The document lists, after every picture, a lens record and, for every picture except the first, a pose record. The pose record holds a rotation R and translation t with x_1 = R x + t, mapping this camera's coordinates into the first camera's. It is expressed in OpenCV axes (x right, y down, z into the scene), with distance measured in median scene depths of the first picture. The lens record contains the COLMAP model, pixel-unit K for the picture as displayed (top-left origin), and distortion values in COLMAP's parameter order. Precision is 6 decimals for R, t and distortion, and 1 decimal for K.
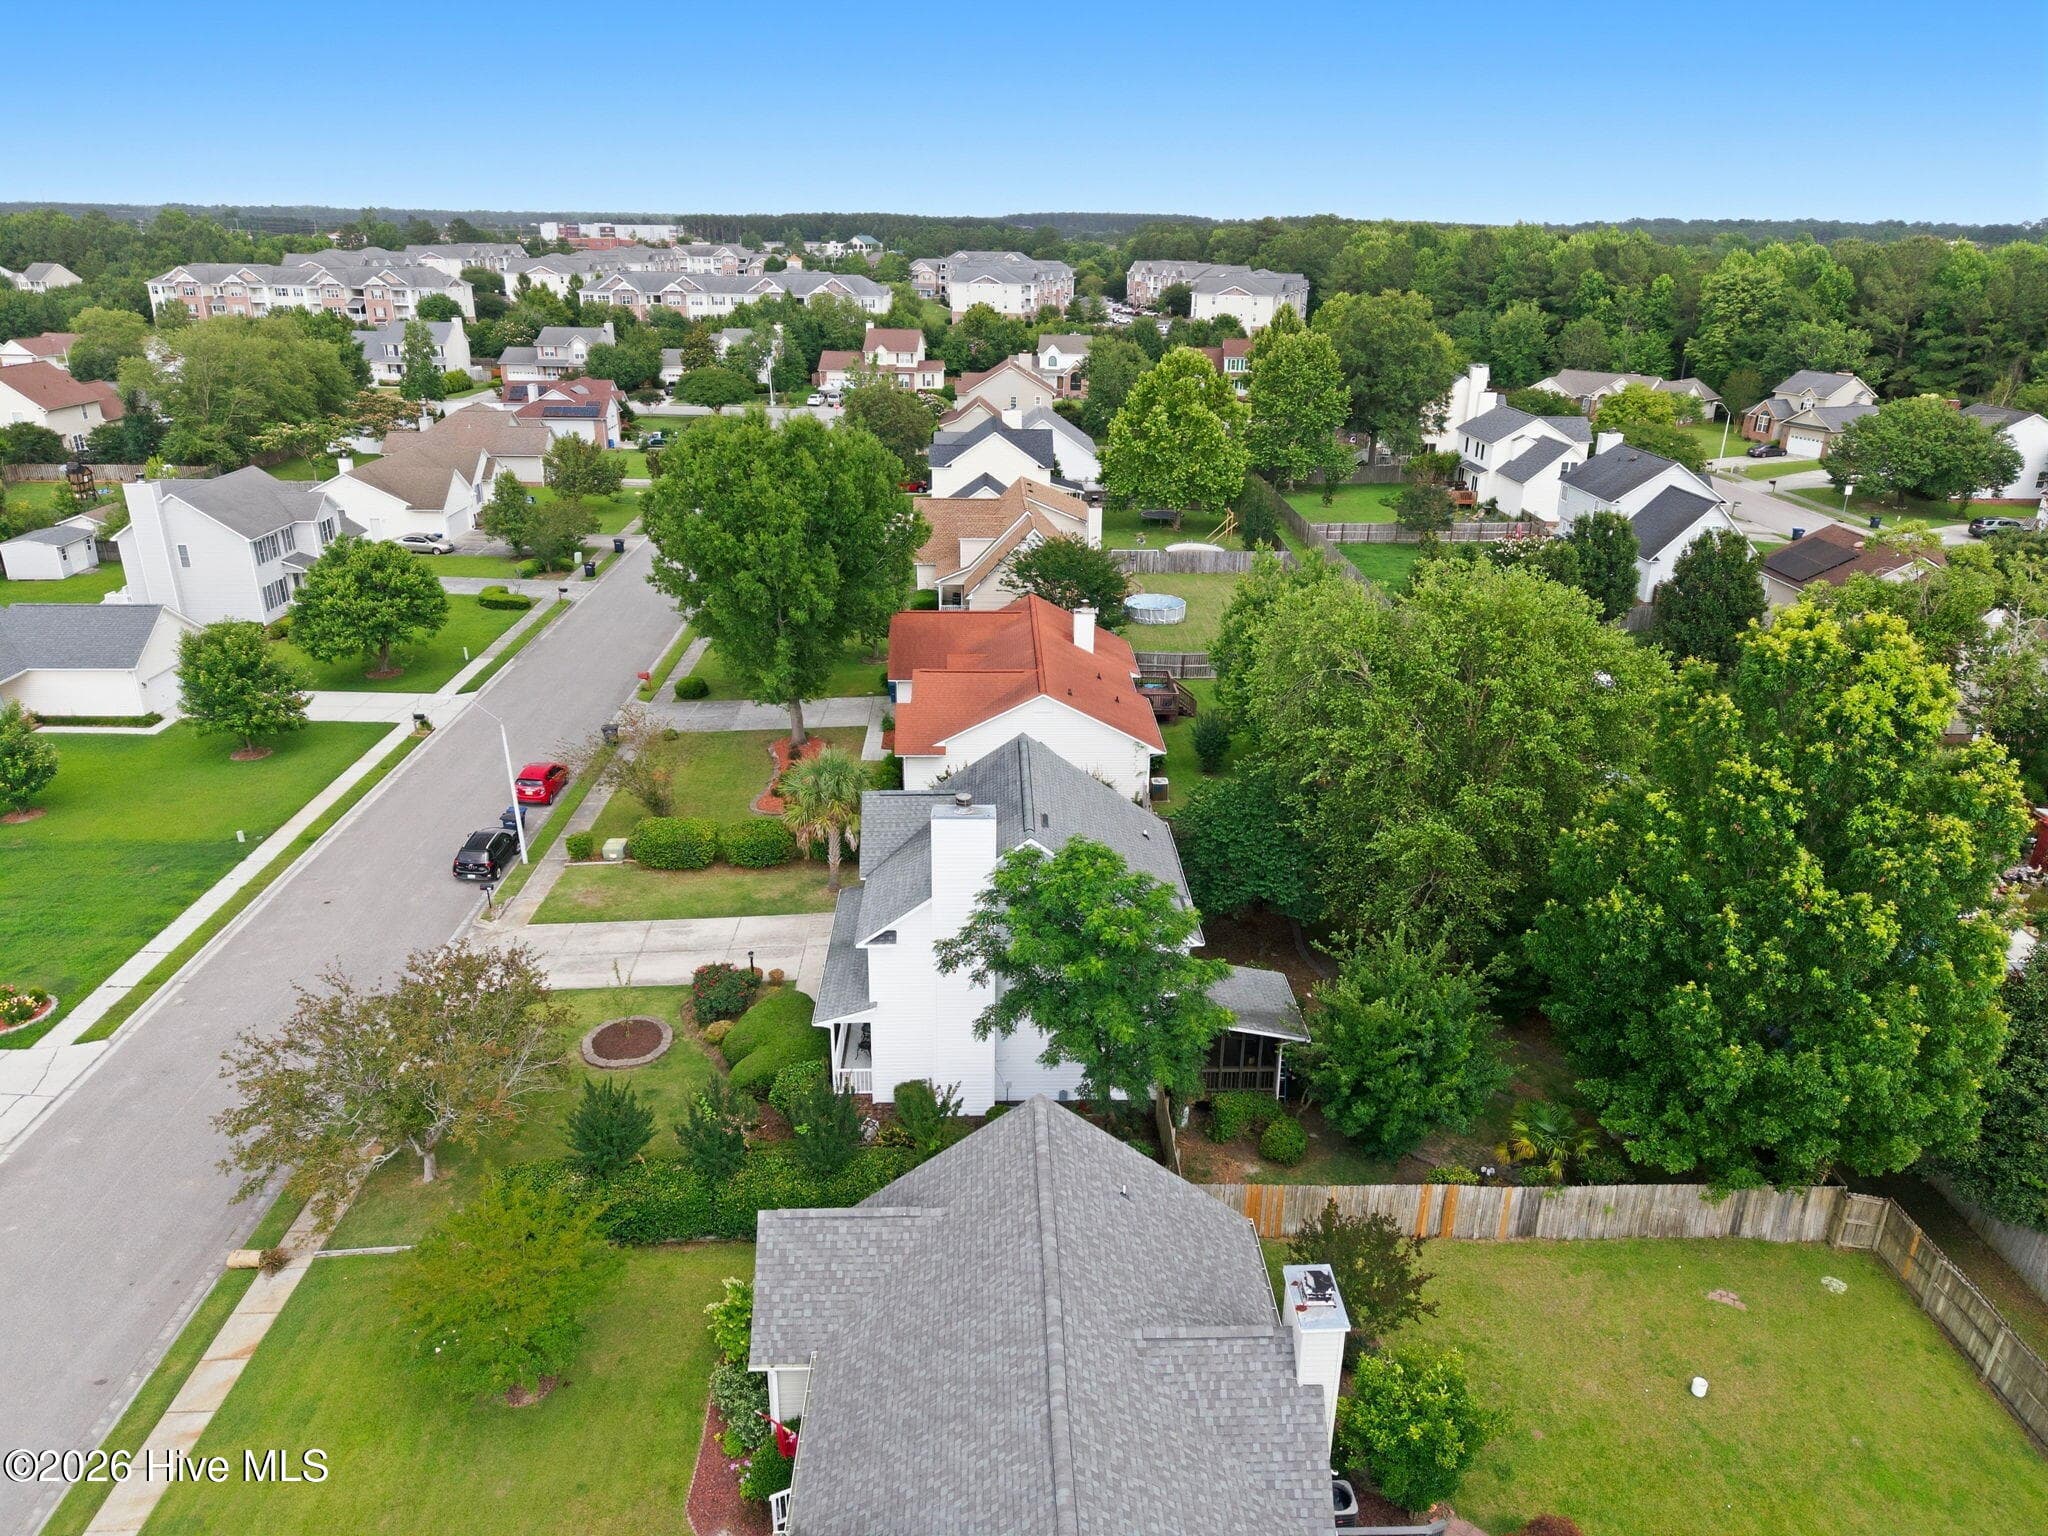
lens RADIAL K [[1378.9, 0, 1035.7], [0, 1378.9, 763.4], [0, 0, 1]] dist [0.023123, -0.021386]
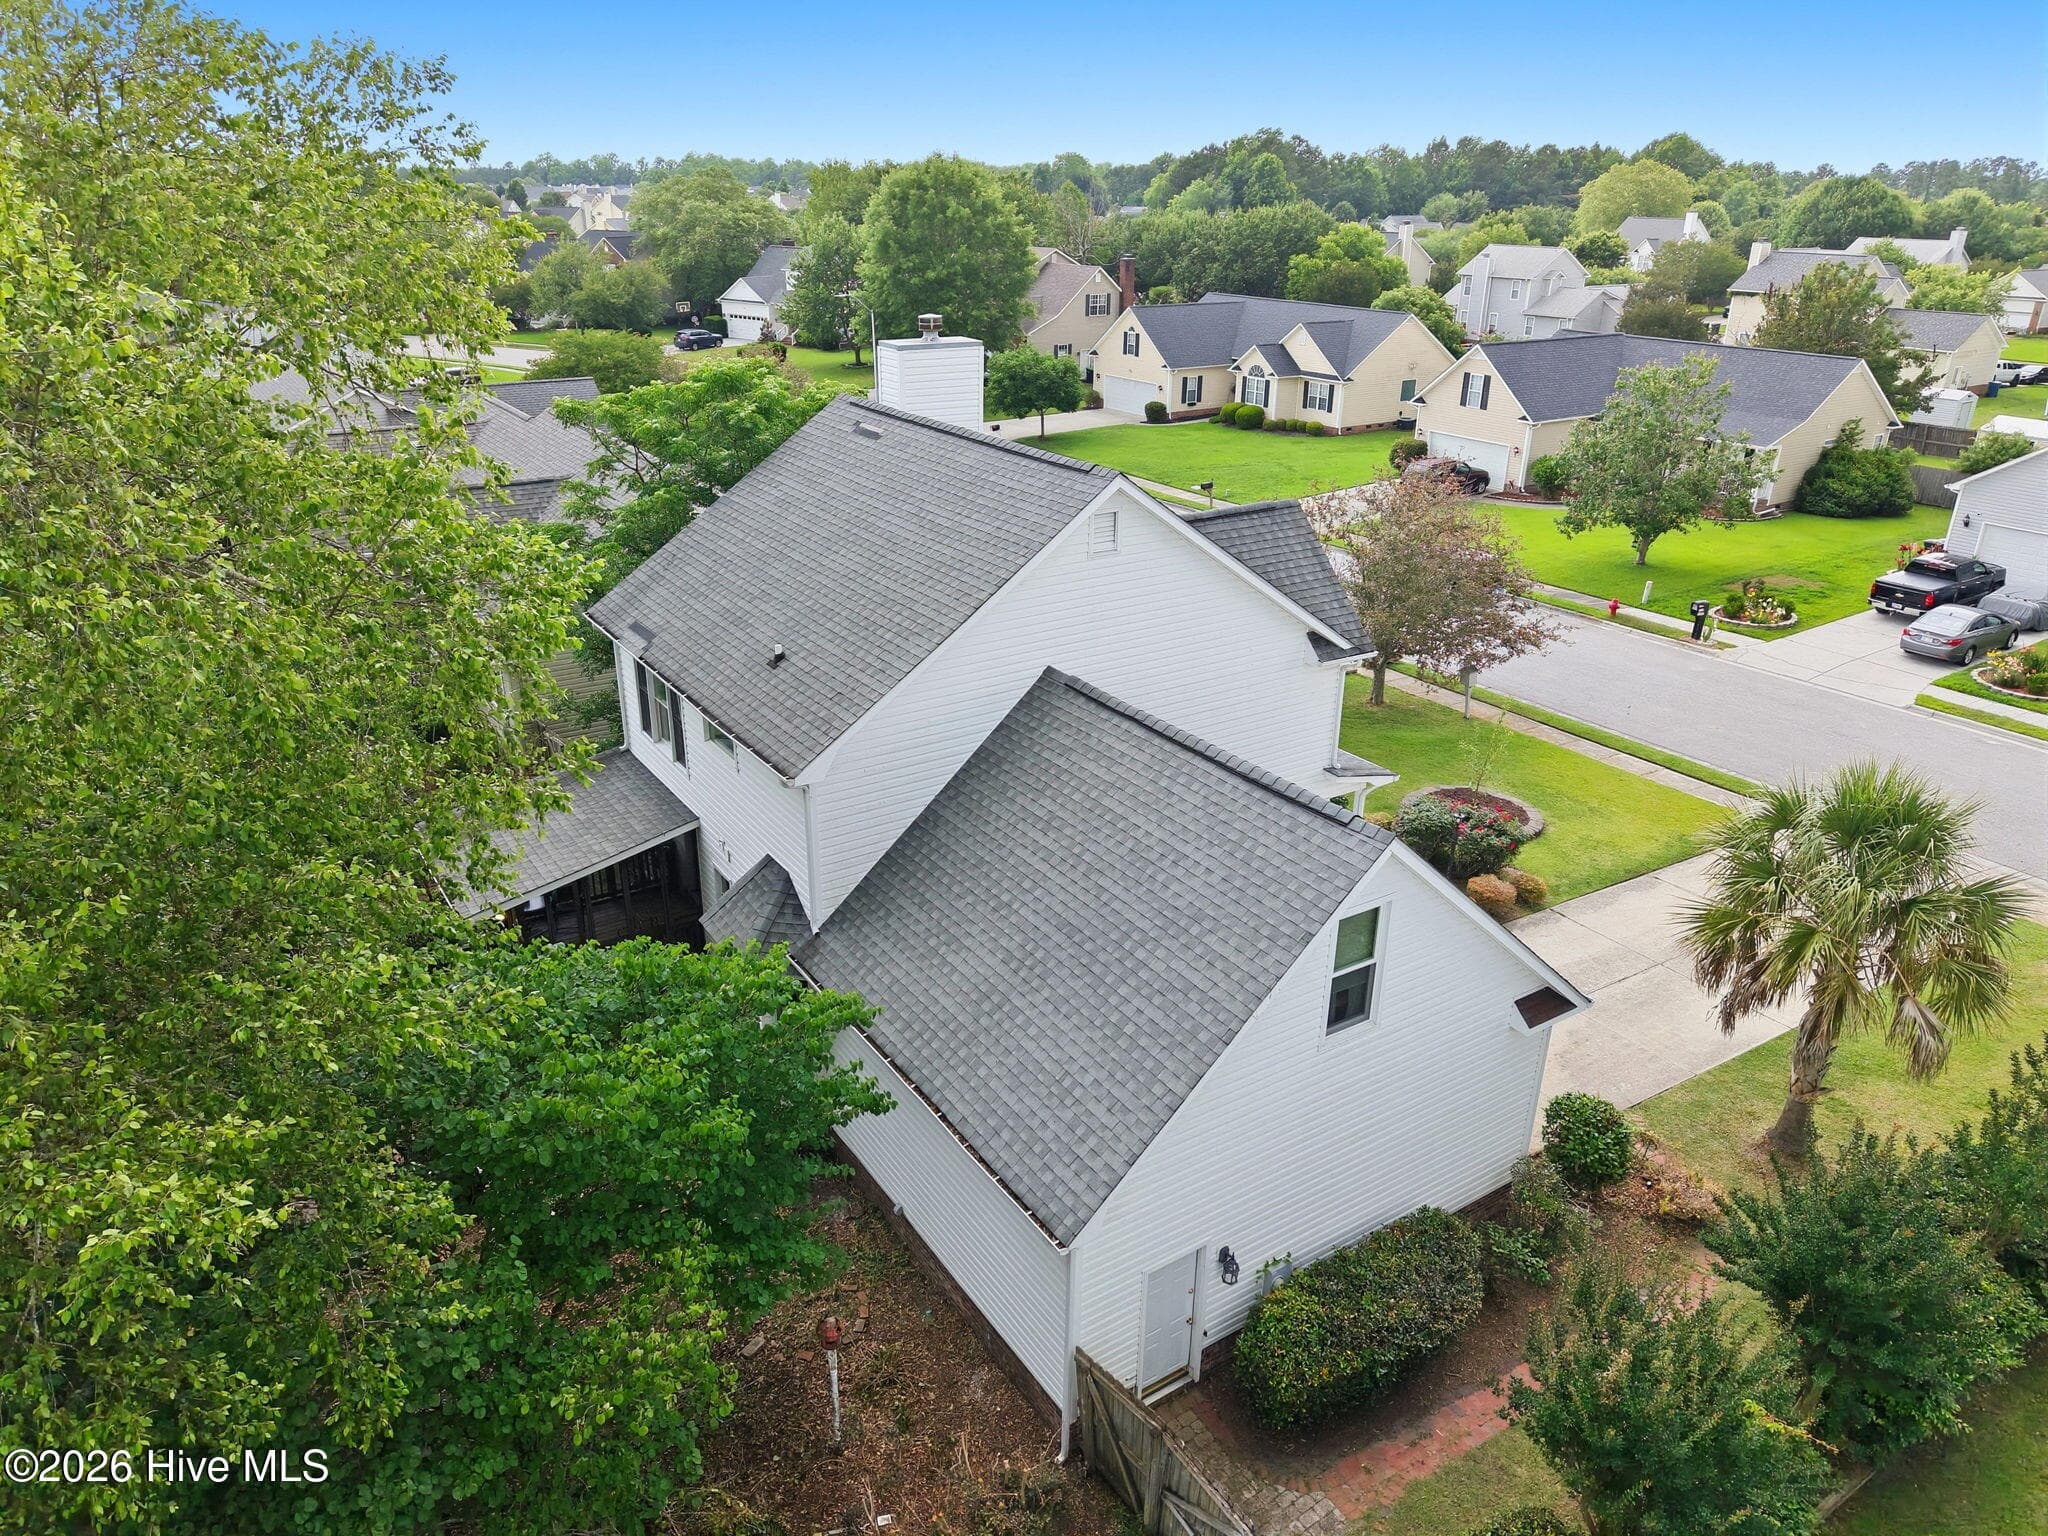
lens RADIAL K [[1378.9, 0, 1012.1], [0, 1378.9, 757.8], [0, 0, 1]] dist [0.023123, -0.021386]
pose [[-0.861162, 0.181450, -0.474844, 0.065417], [-0.198582, 0.739810, 0.642842, -0.061603], [0.467938, 0.647886, -0.601064, 0.350111]]
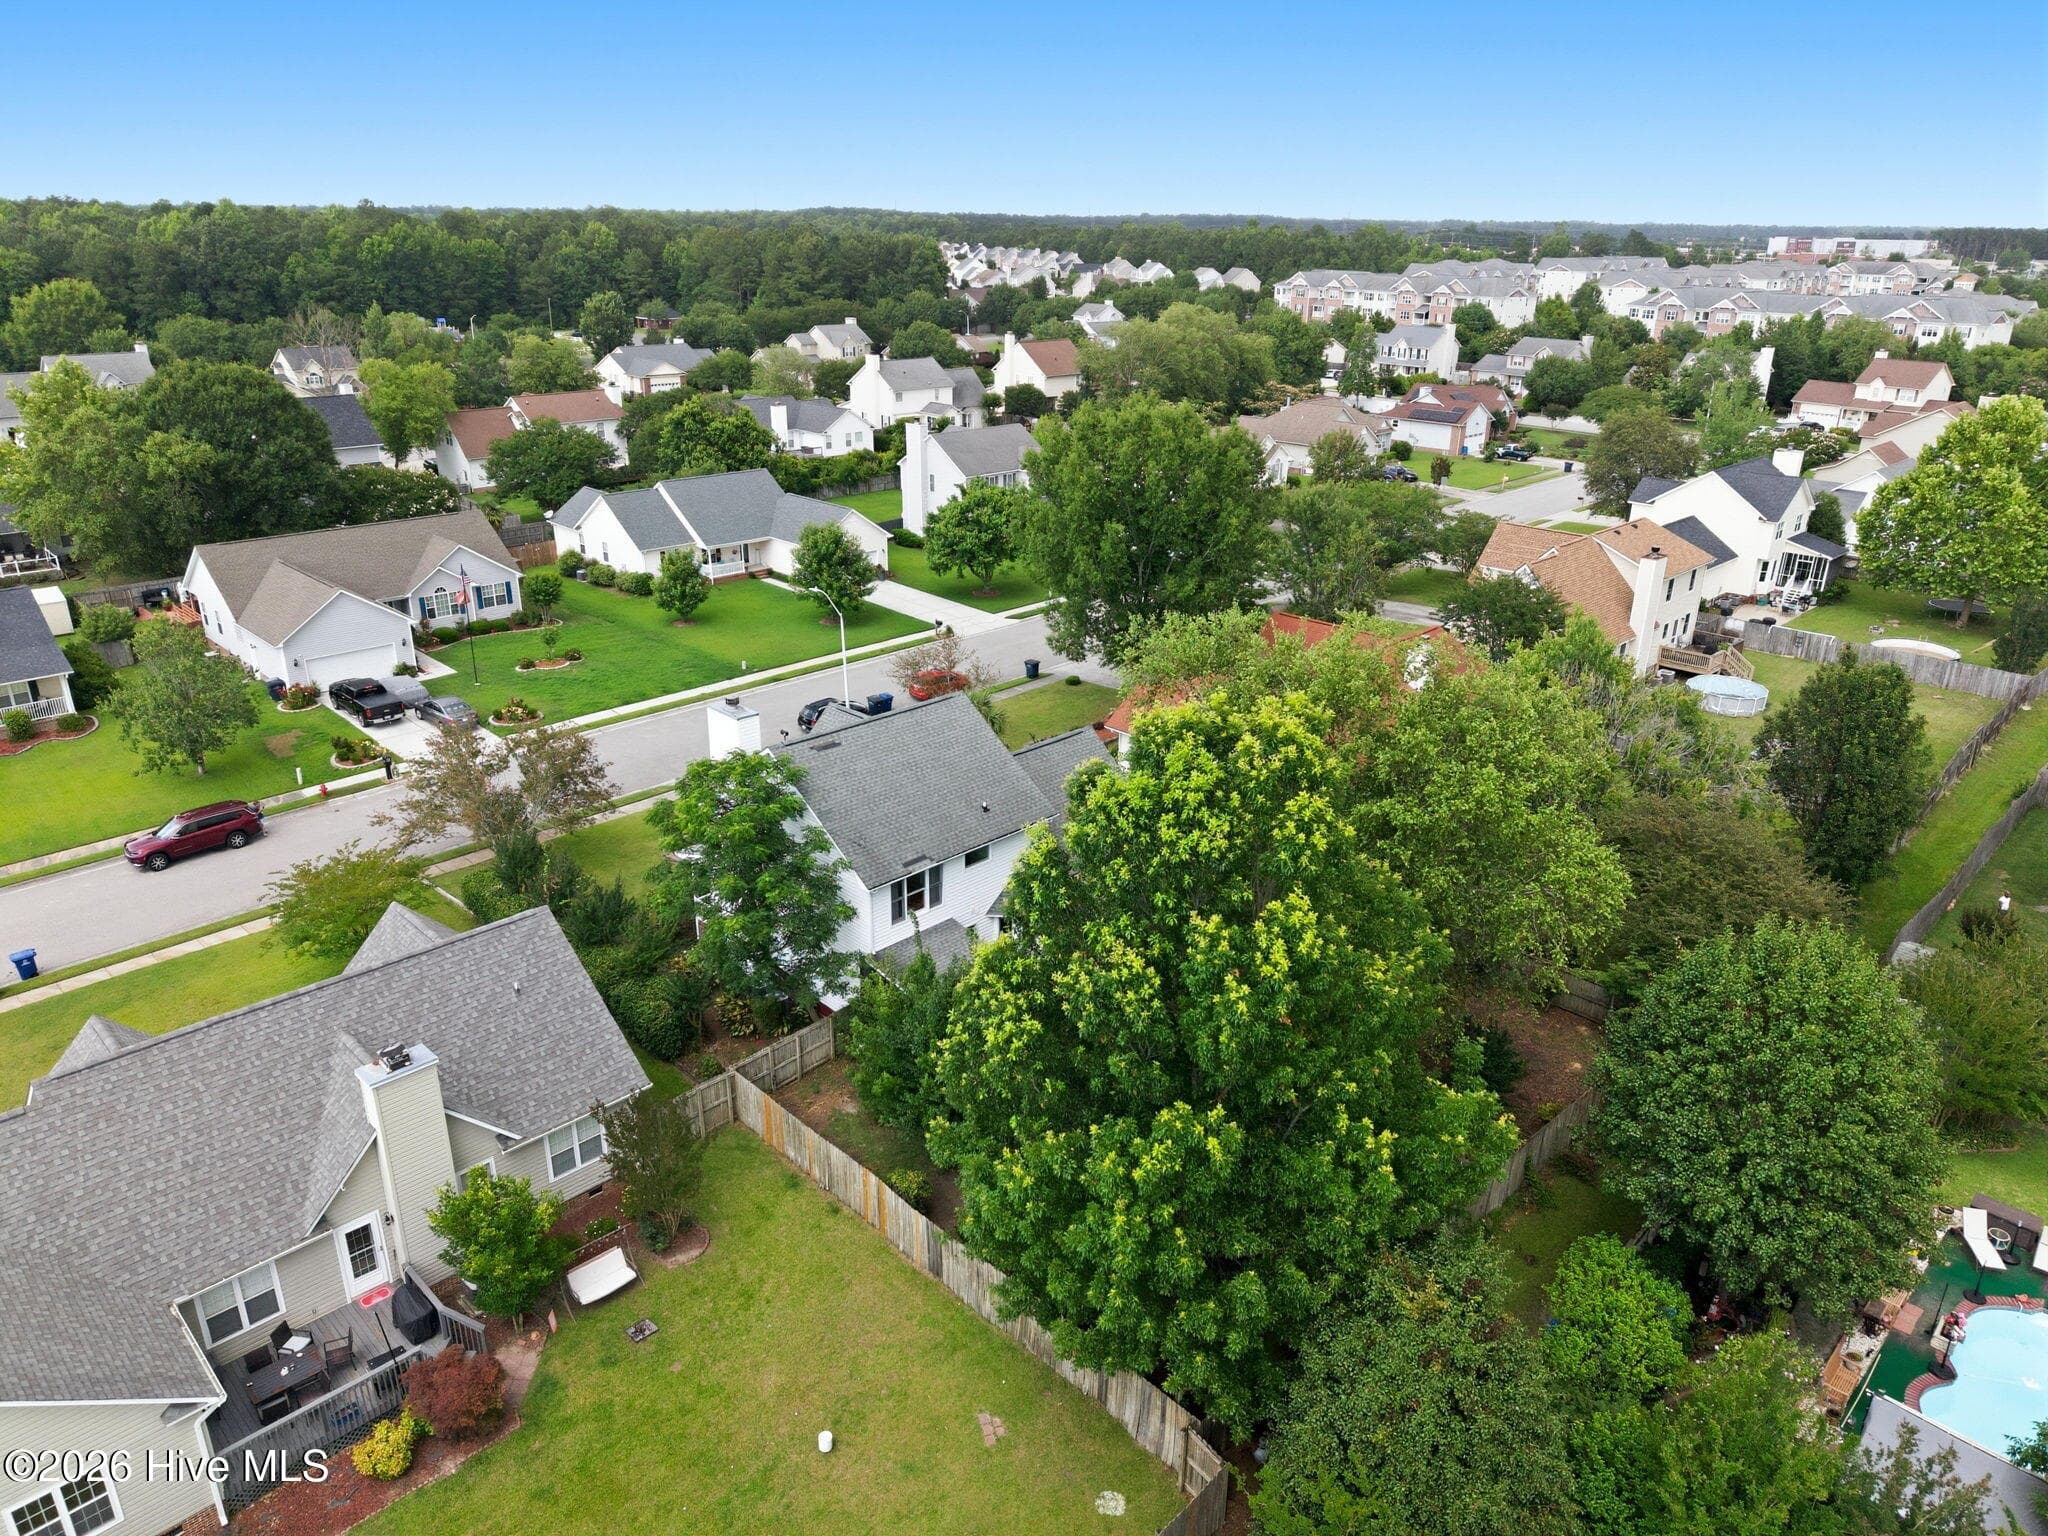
lens RADIAL K [[1378.9, 0, 1020.6], [0, 1378.9, 781.6], [0, 0, 1]] dist [0.023123, -0.021386]
pose [[0.678303, 0.274011, -0.681779, 0.212956], [-0.272454, 0.955515, 0.112962, -0.024489], [0.682403, 0.109131, 0.722784, 0.069354]]
